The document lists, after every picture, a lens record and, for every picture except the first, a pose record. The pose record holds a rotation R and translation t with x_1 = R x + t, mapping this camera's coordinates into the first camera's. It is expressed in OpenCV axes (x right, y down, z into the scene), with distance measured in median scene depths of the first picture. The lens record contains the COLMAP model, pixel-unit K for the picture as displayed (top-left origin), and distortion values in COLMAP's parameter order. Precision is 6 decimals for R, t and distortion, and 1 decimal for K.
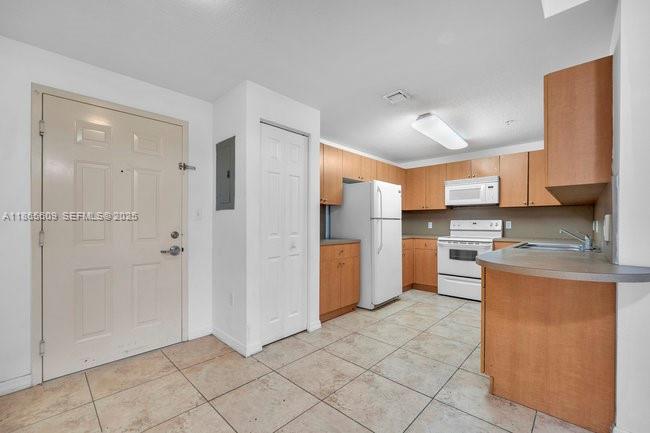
lens RADIAL K [[271.0, 0, 325.0], [0, 271.0, 216.5], [0, 0, 1]] dist [-0.002765, -0.000060]
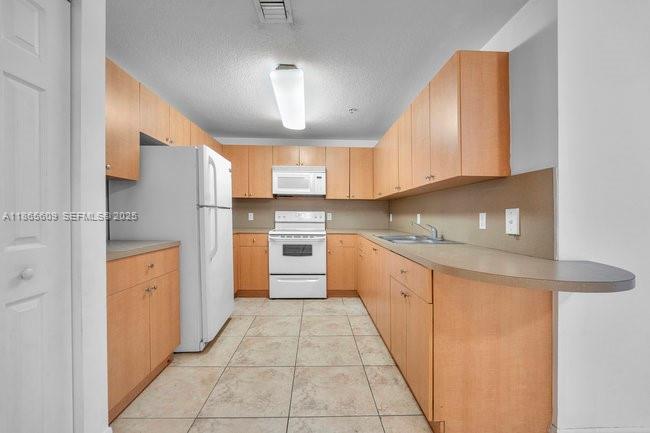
lens RADIAL K [[271.0, 0, 325.0], [0, 271.0, 216.5], [0, 0, 1]] dist [-0.002765, -0.000060]
pose [[0.702727, 0.002121, 0.711457, -0.066125], [-0.026846, 0.999362, 0.023537, 0.008220], [-0.710953, -0.035640, 0.702336, 0.332994]]
